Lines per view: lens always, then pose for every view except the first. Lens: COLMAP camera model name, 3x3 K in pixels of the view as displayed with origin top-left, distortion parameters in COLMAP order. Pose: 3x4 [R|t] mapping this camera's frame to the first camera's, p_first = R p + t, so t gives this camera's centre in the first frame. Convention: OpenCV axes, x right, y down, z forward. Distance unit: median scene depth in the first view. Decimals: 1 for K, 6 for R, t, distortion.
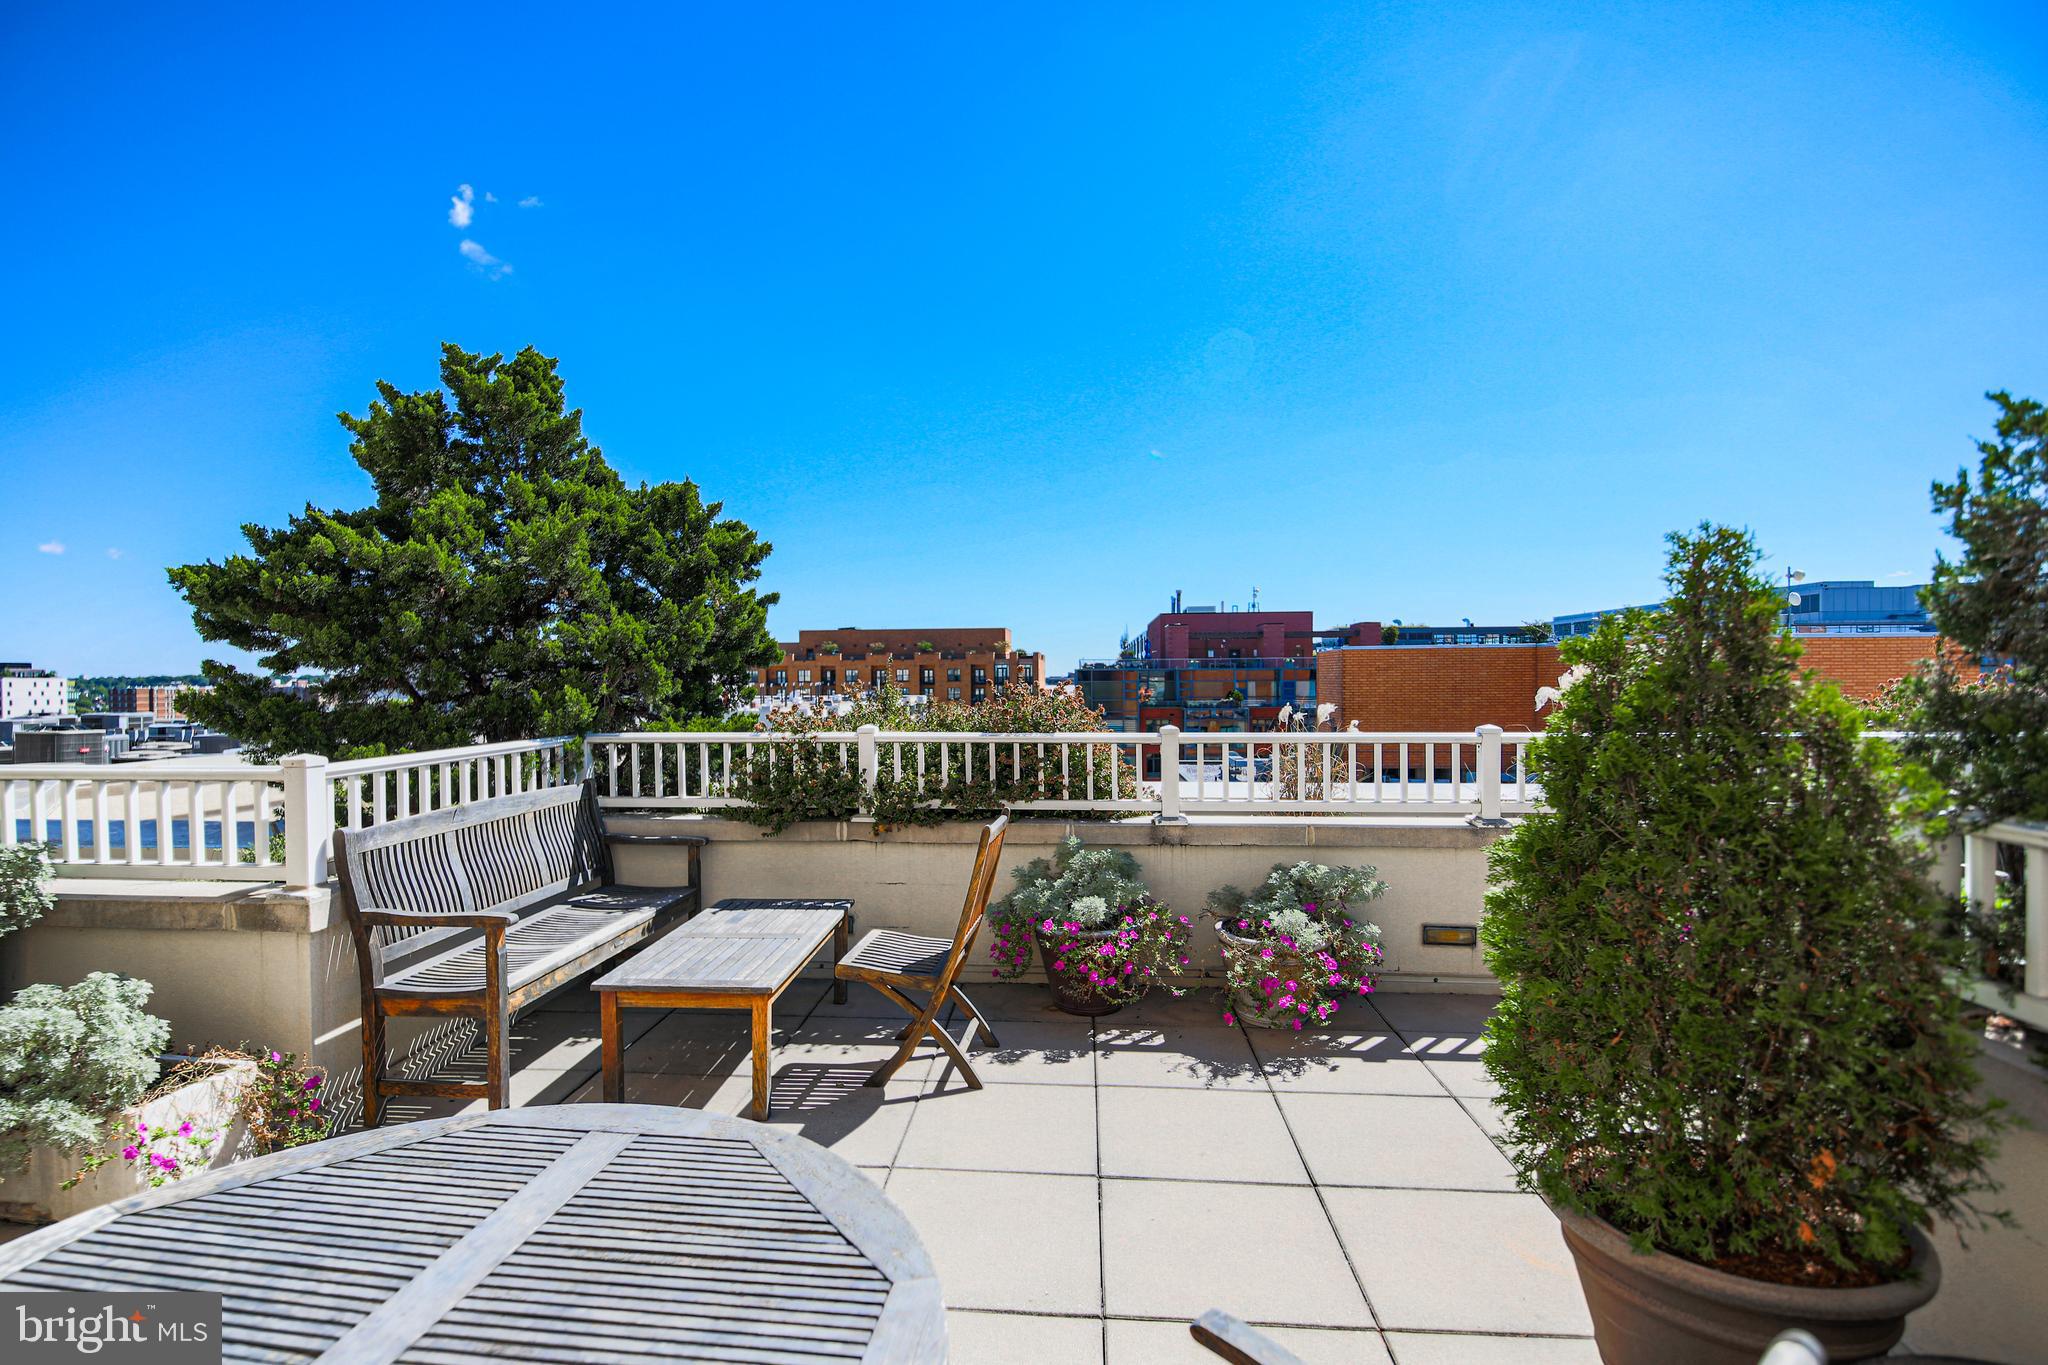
lens RADIAL K [[955.7, 0, 1024.0], [0, 955.7, 682.5], [0, 0, 1]] dist [0.027935, -0.020725]
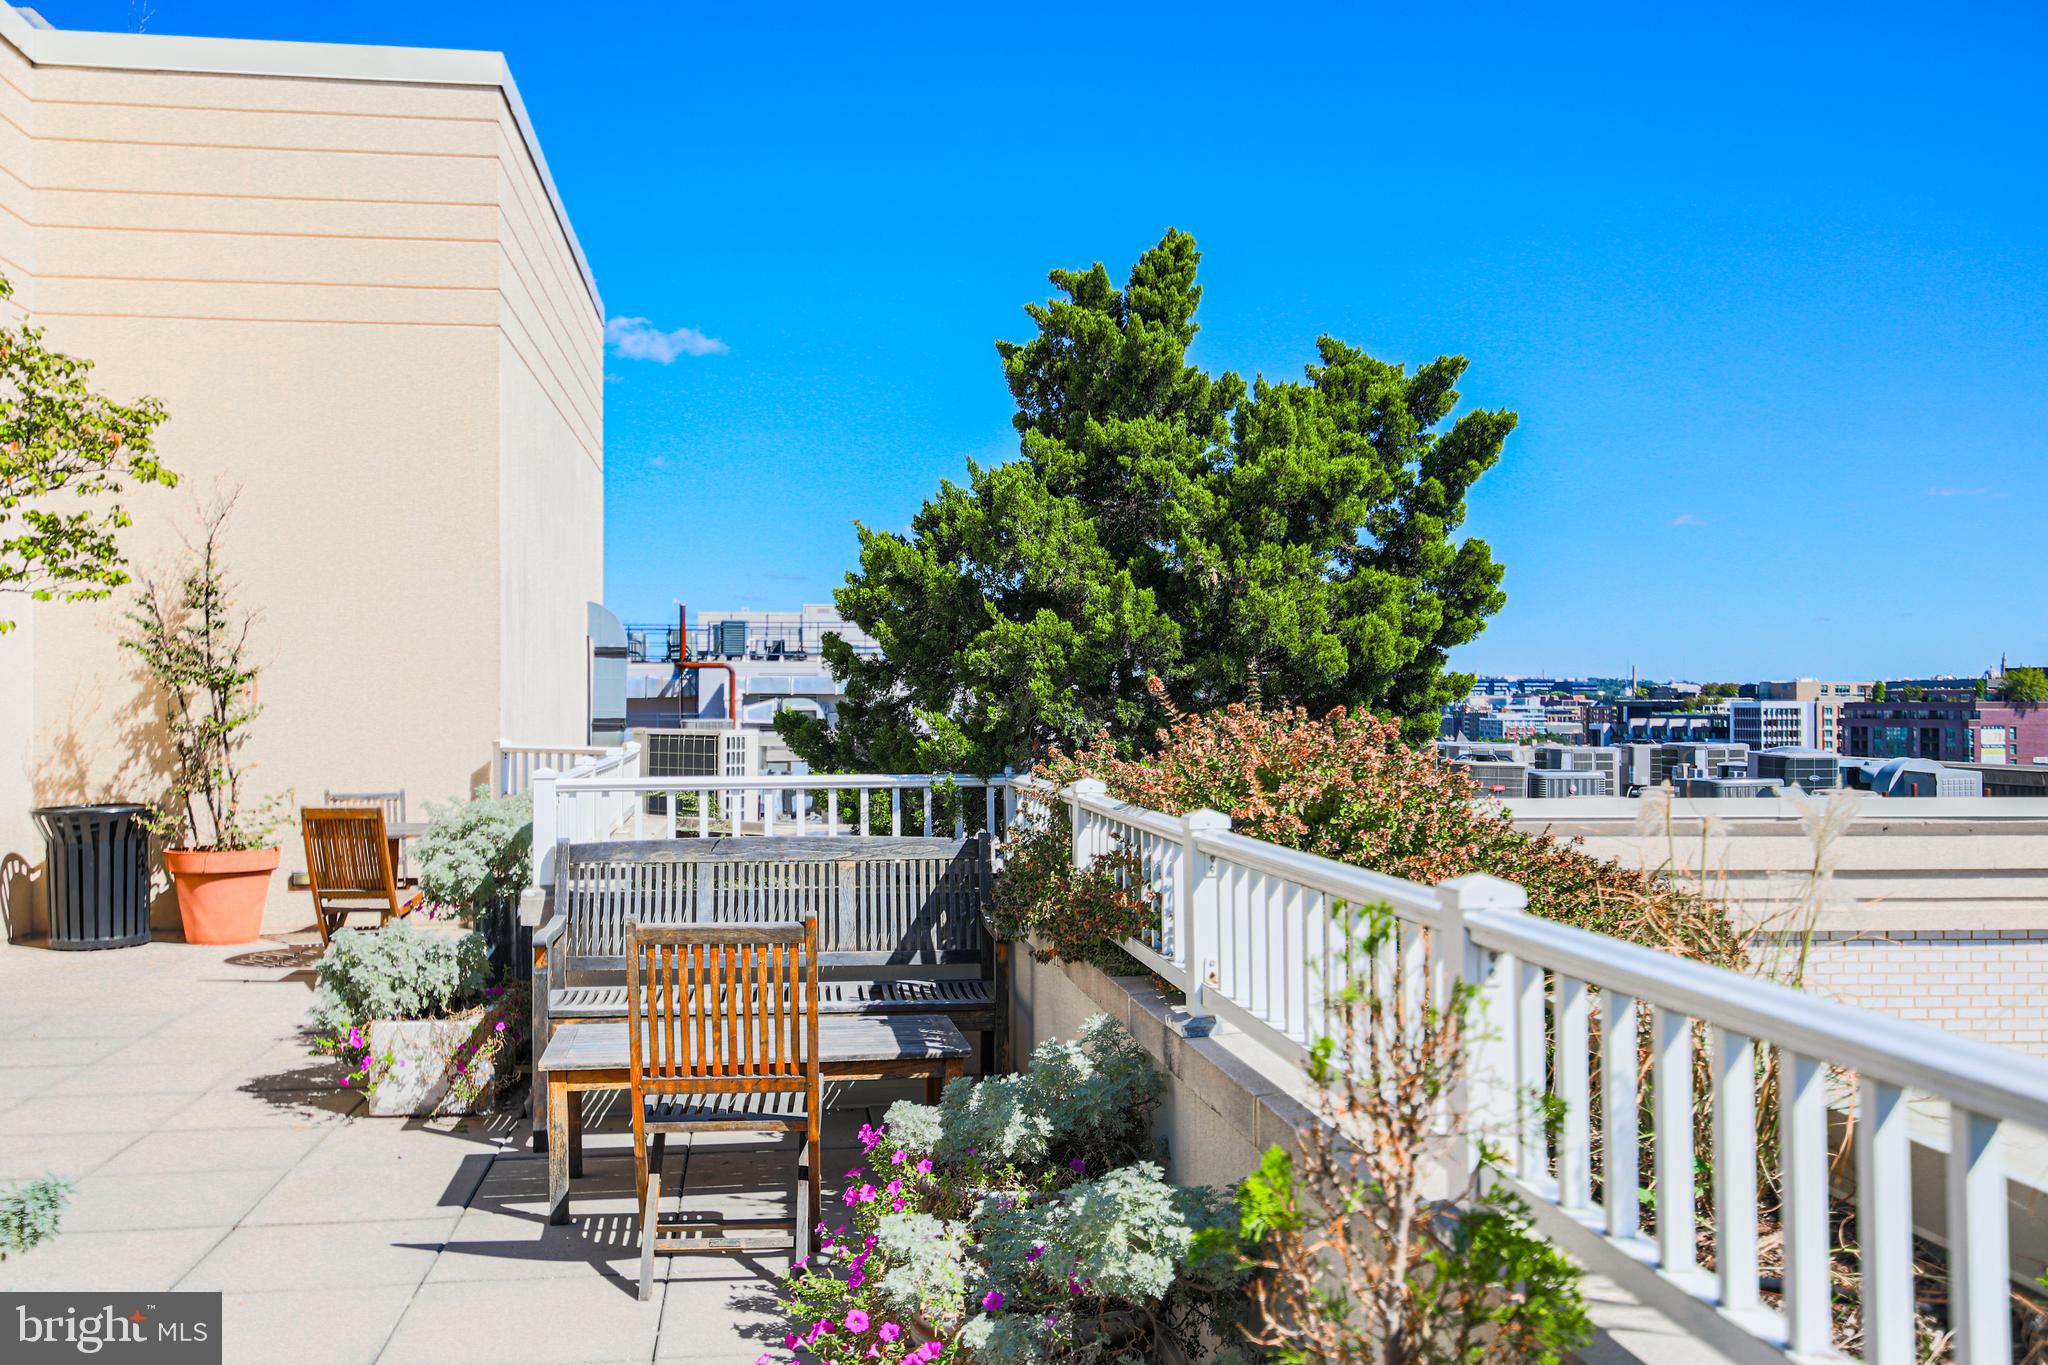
lens RADIAL K [[1825.5, 0, 886.9], [0, 1825.5, 655.4], [0, 0, 1]] dist [0.060973, 0.004256]
pose [[0.159666, -0.024077, -0.986877, 1.180316], [-0.004739, 0.999672, -0.025156, -0.001271], [0.987160, 0.008693, 0.159500, 0.884905]]
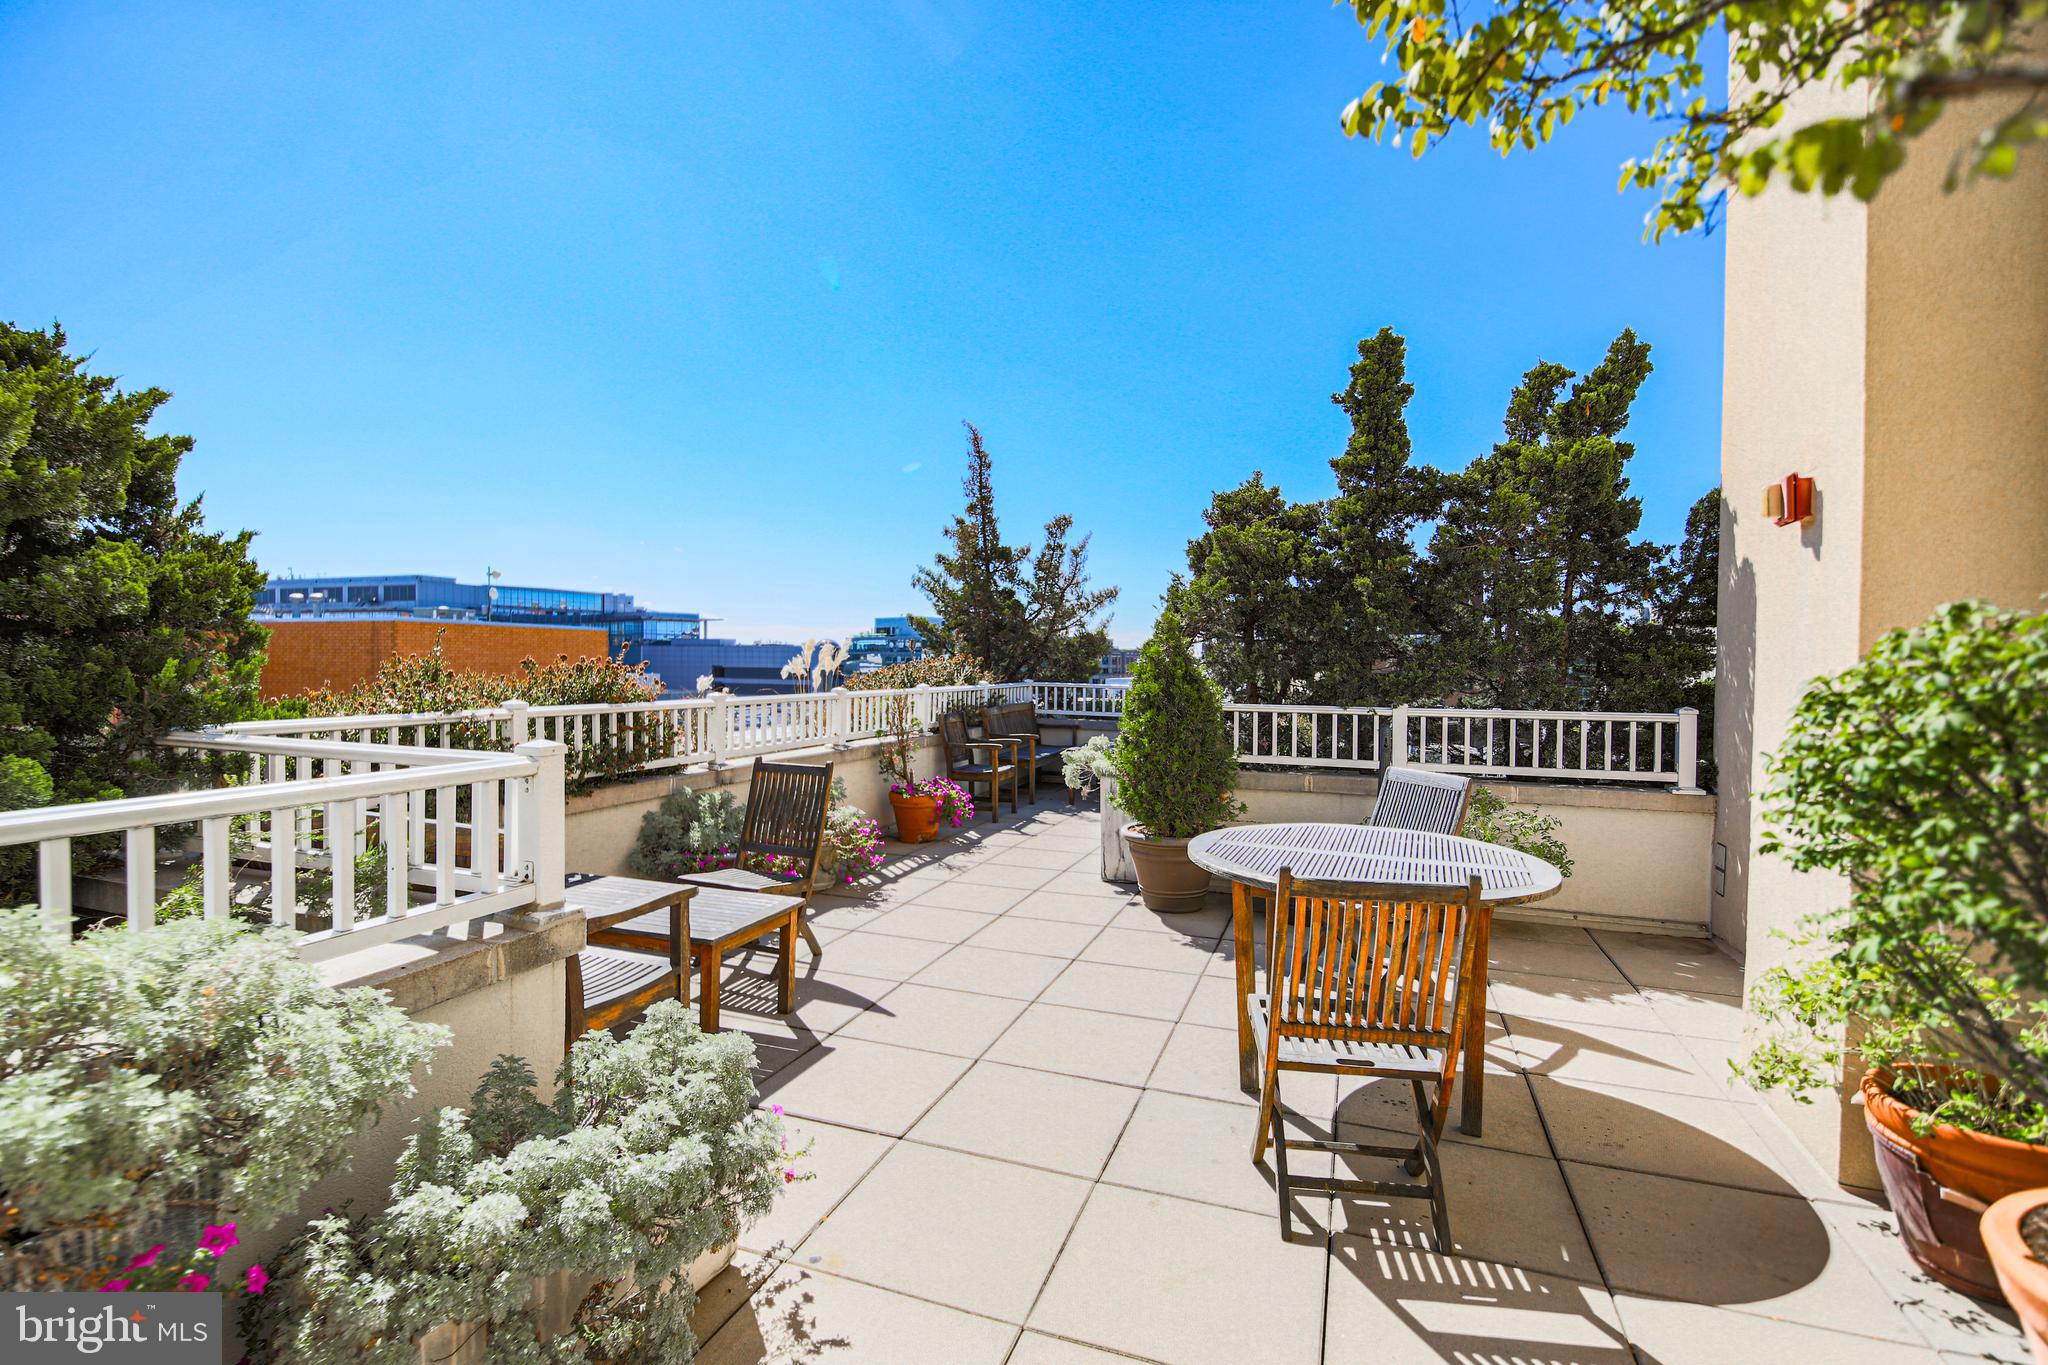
lens RADIAL K [[955.7, 0, 1024.0], [0, 955.7, 682.5], [0, 0, 1]] dist [0.027935, -0.020725]
pose [[0.253423, -0.011251, 0.967290, -1.159553], [-0.007120, 0.999884, 0.013496, 0.022504], [-0.967329, -0.010307, 0.253314, 0.359477]]
